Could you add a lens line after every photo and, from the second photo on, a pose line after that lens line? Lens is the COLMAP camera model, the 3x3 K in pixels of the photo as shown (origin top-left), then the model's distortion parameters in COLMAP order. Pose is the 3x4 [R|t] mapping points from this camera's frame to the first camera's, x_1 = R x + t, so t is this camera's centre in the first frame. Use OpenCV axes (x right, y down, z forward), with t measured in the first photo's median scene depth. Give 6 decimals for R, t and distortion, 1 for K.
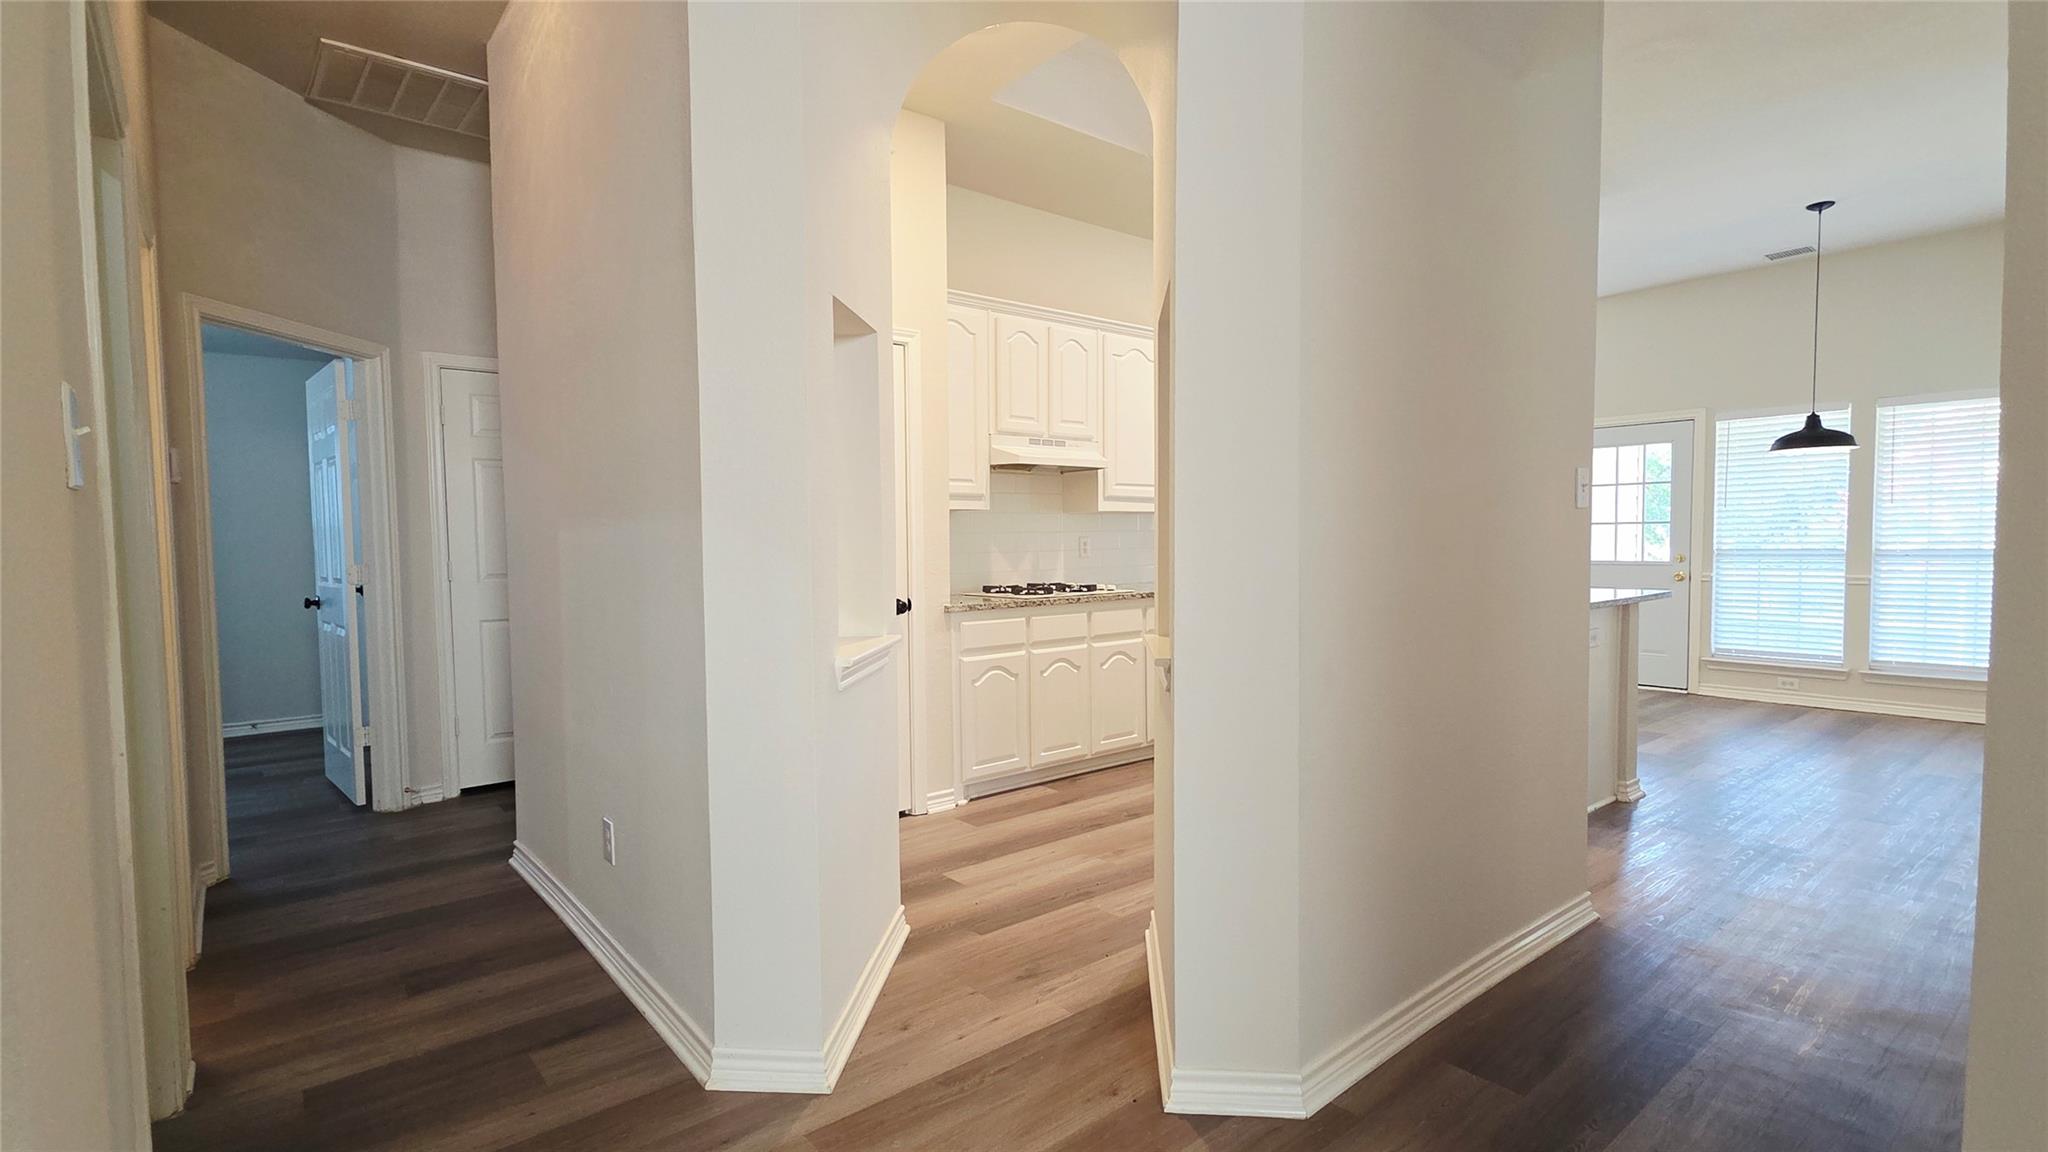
lens RADIAL K [[953.0, 0, 1020.1], [0, 953.0, 581.5], [0, 0, 1]] dist [0.005092, -0.001261]
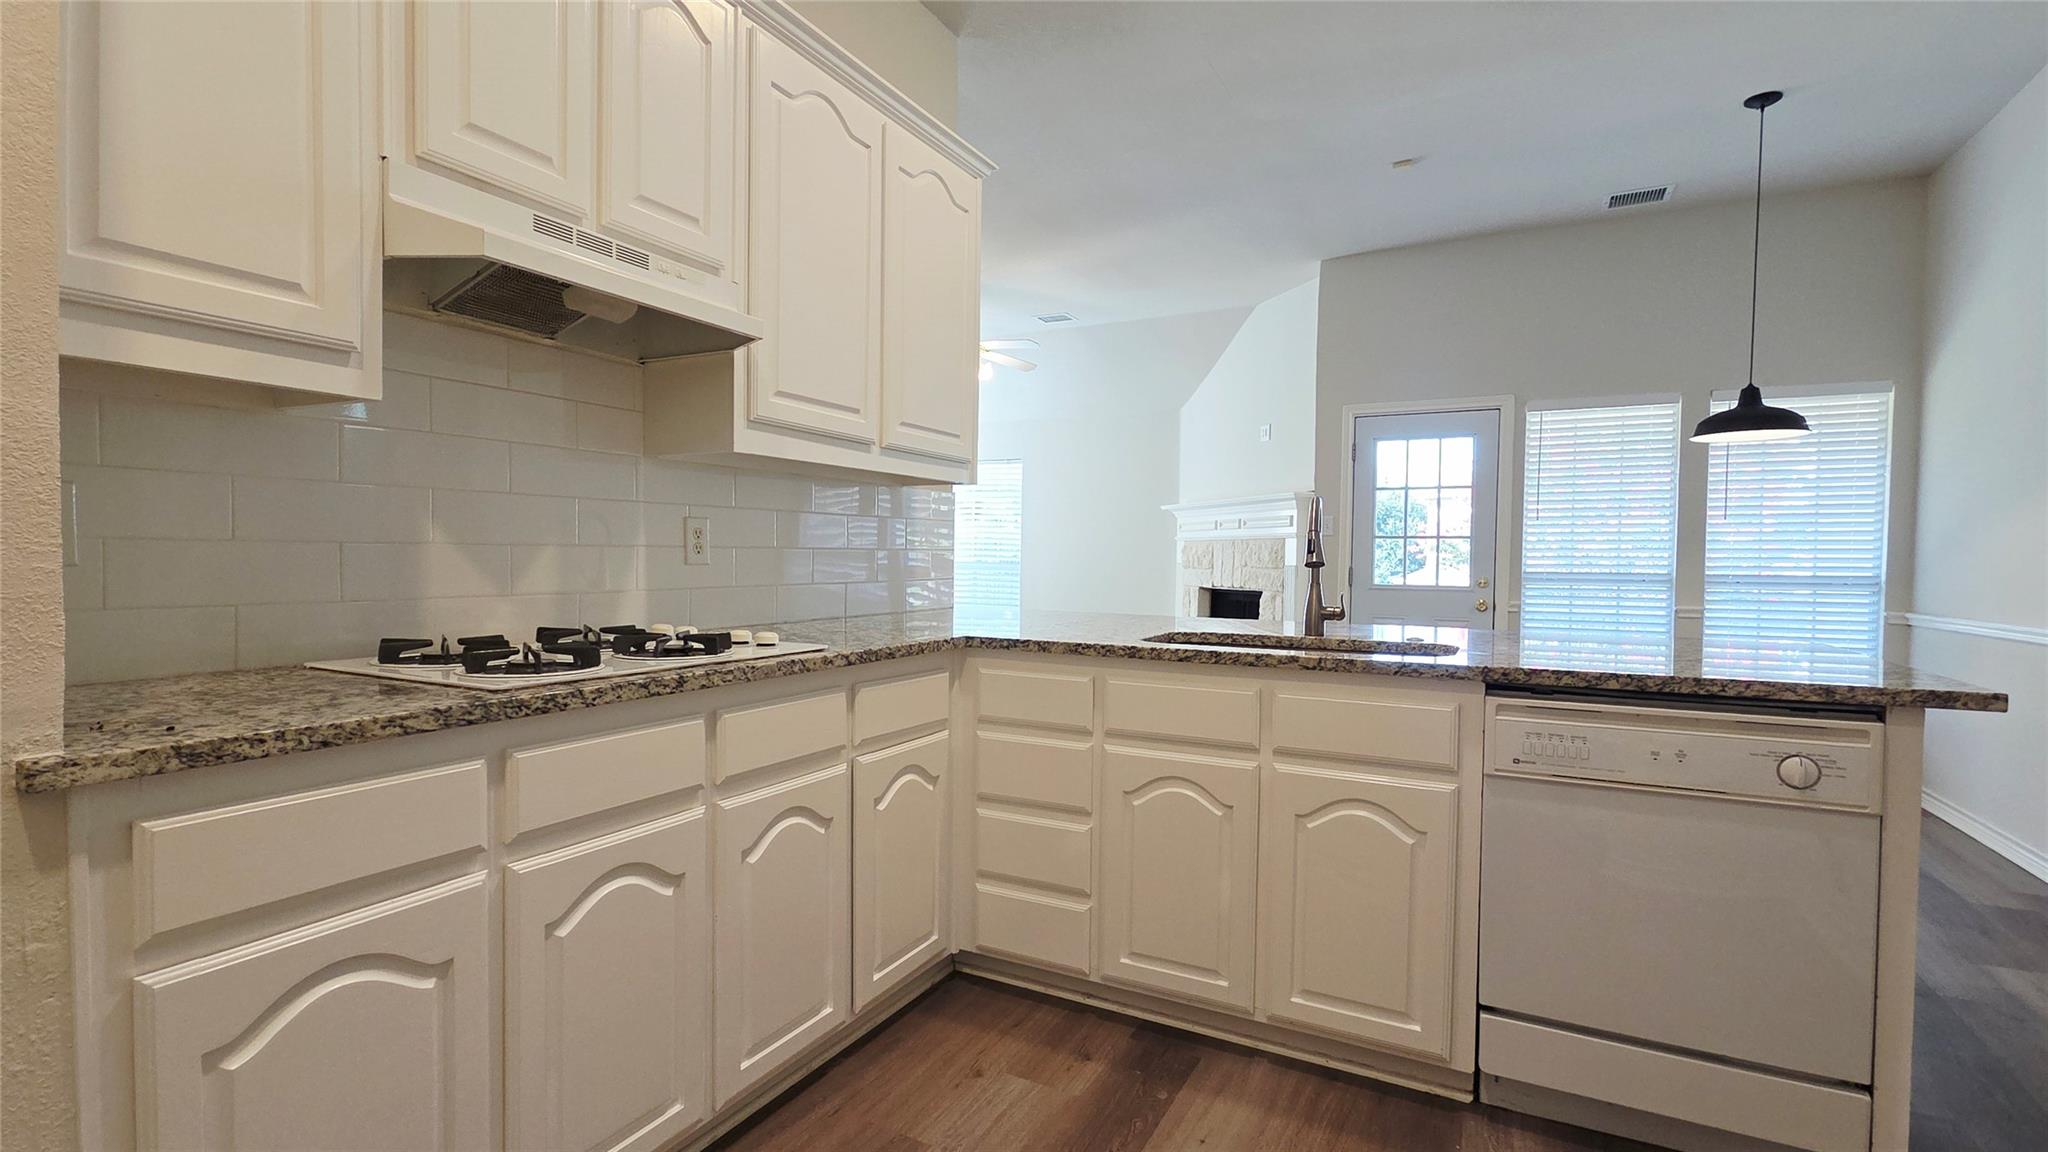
lens RADIAL K [[953.0, 0, 1010.3], [0, 953.0, 579.5], [0, 0, 1]] dist [0.005092, -0.001261]
pose [[0.923383, 0.013402, 0.383647, 0.036422], [-0.004994, 0.999725, -0.022904, -0.010050], [-0.383848, 0.019233, 0.923196, 0.596036]]
